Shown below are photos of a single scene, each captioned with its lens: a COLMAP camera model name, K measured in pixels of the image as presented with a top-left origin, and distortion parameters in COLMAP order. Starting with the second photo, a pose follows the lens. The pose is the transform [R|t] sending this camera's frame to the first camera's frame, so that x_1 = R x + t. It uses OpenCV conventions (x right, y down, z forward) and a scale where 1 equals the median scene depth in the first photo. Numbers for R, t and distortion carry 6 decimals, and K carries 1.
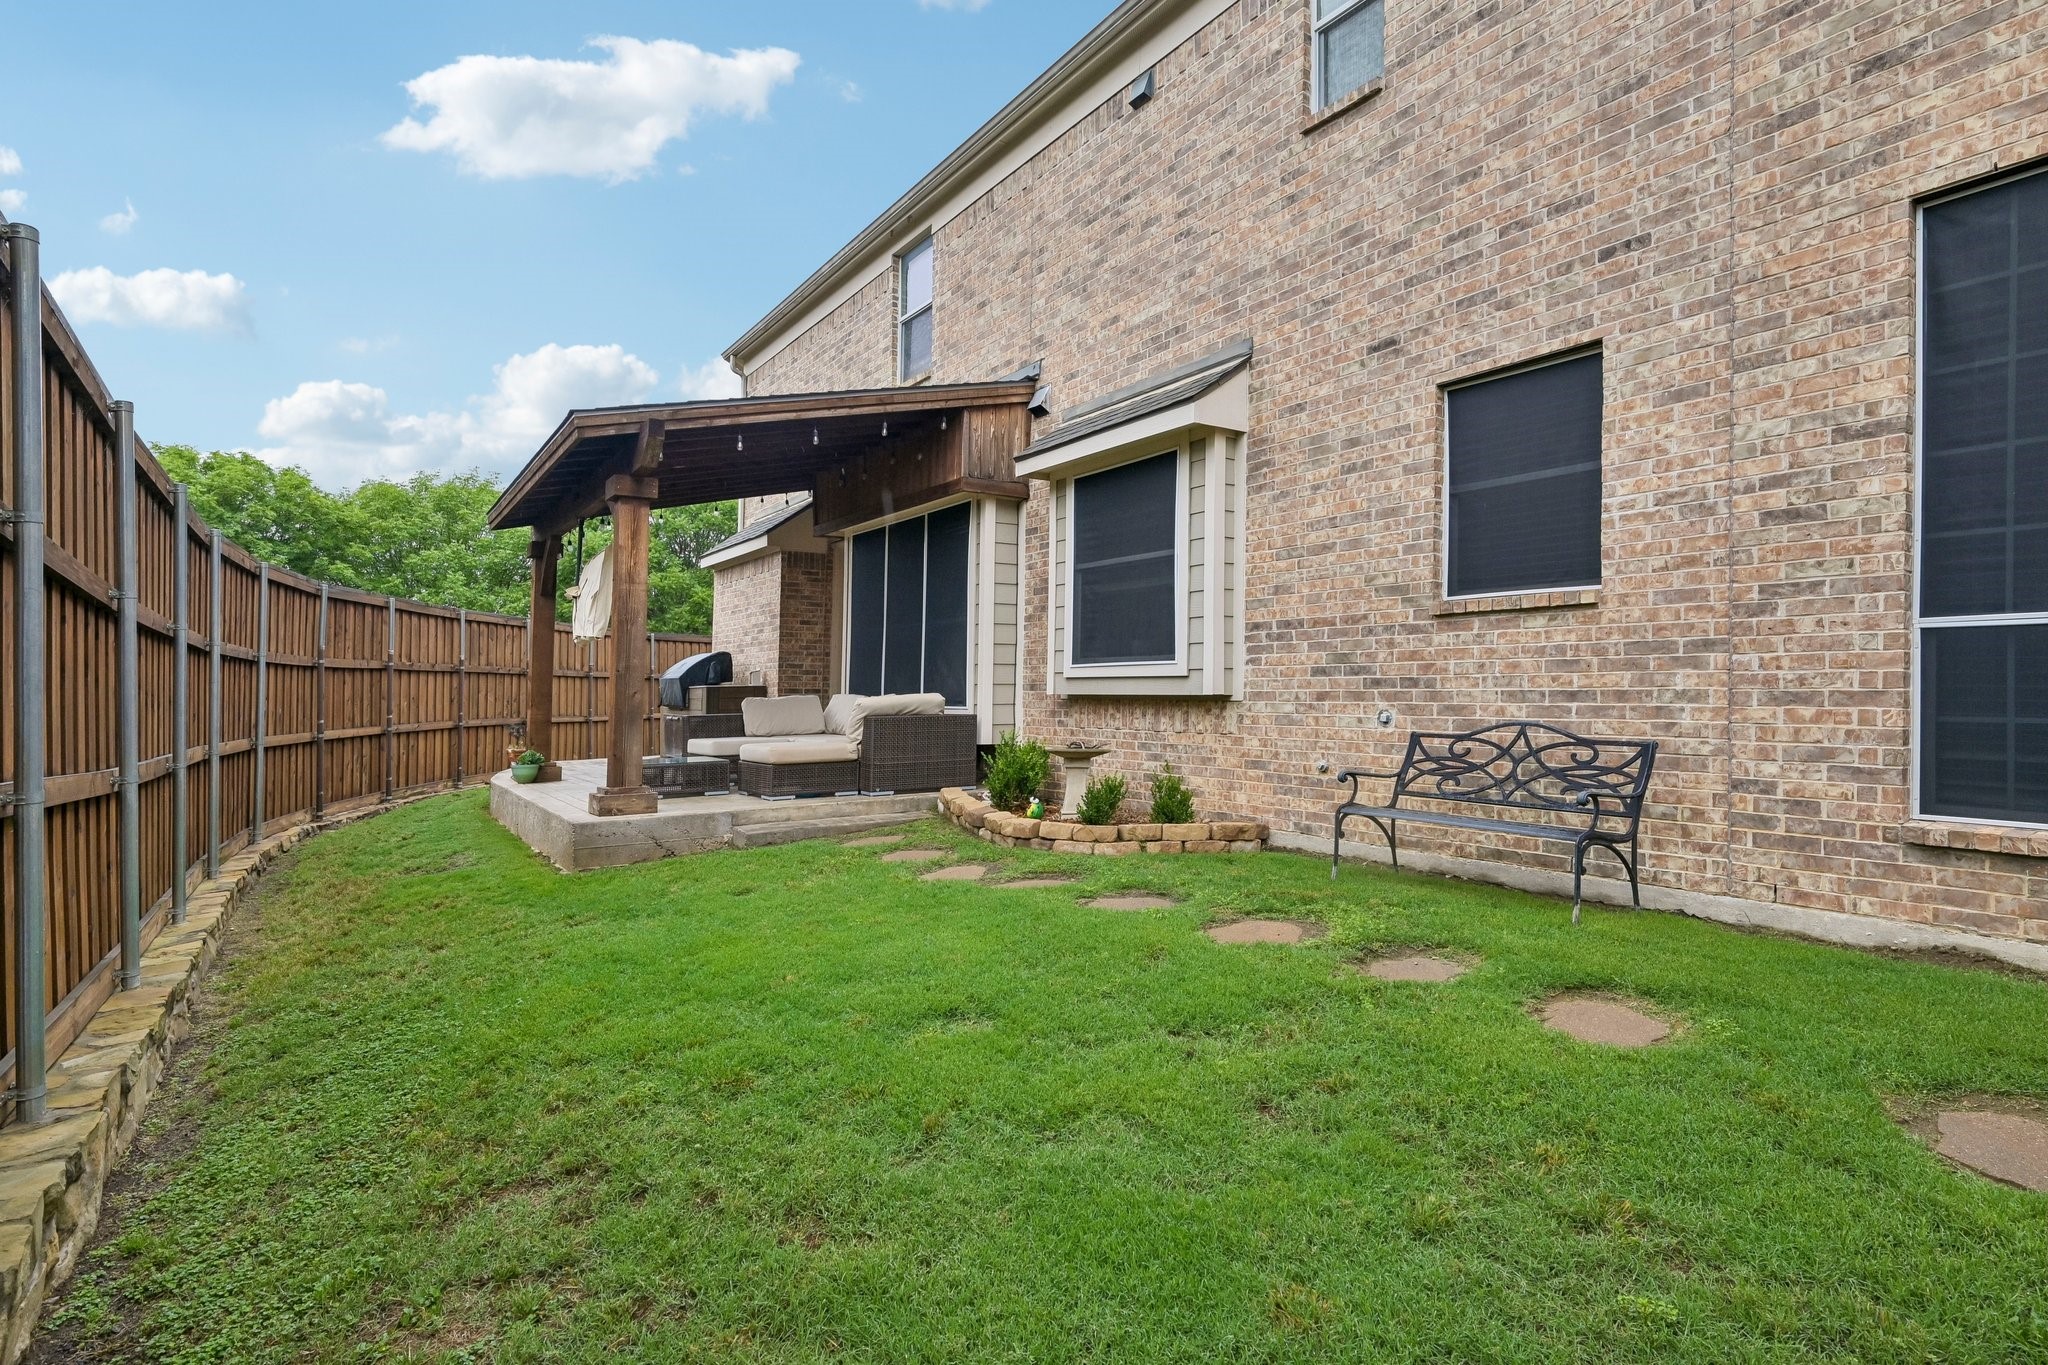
lens RADIAL K [[902.0, 0, 1024.0], [0, 902.0, 682.5], [0, 0, 1]] dist [0.001950, 0.000300]
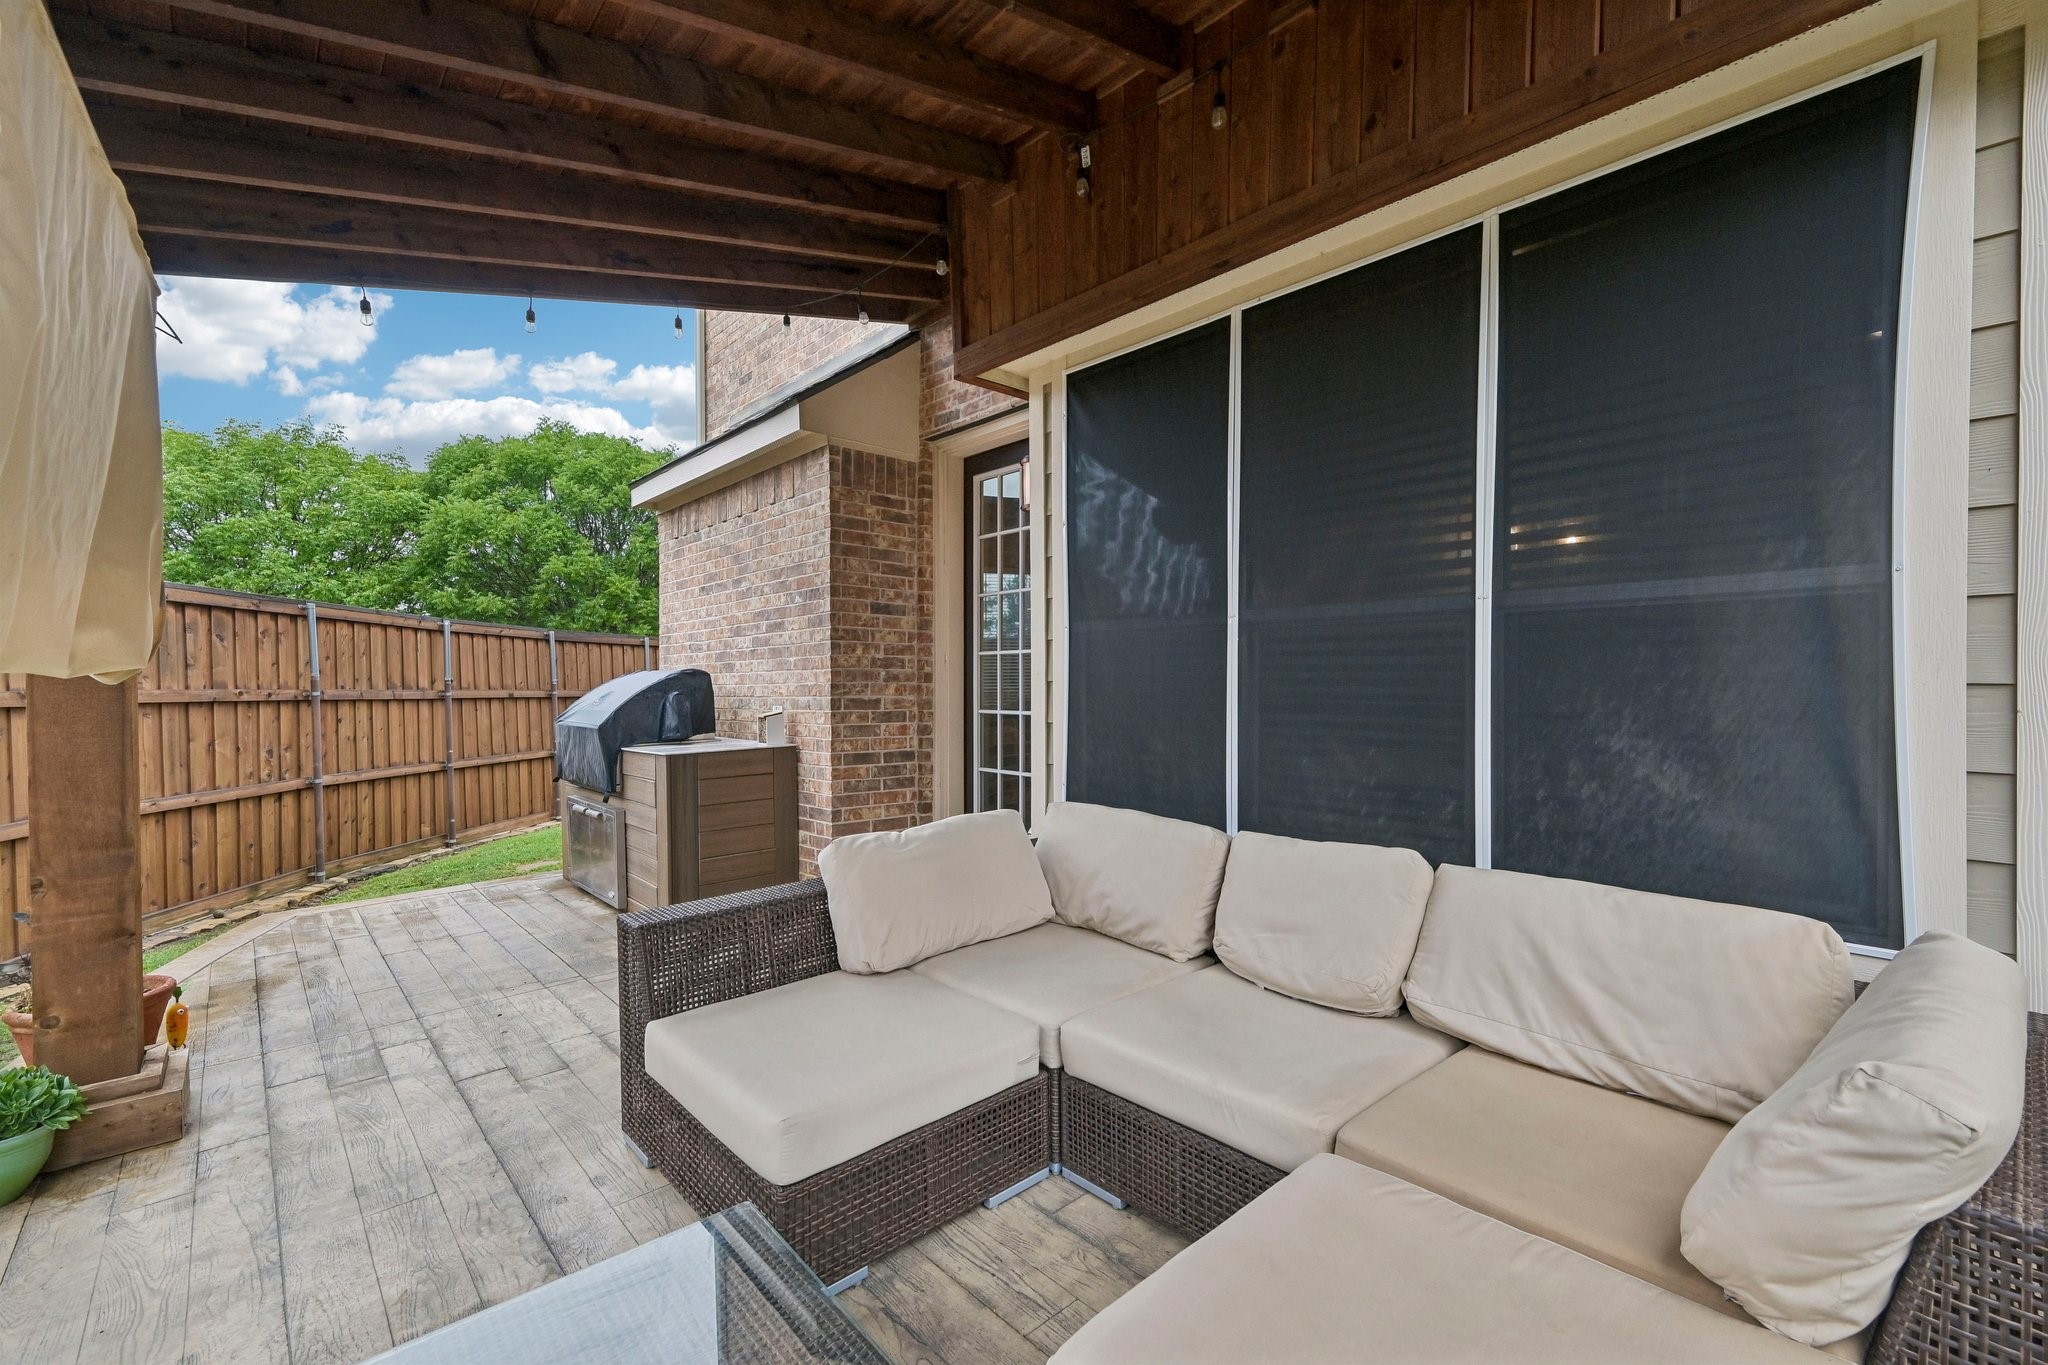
lens RADIAL K [[760.5, 0, 1020.5], [0, 760.5, 741.9], [0, 0, 1]] dist [-0.014733, 0.000086]
pose [[0.989286, -0.007714, 0.145787, -0.224913], [-0.004338, 0.996609, 0.082165, -0.029986], [-0.145926, -0.081917, 0.985898, 0.586643]]
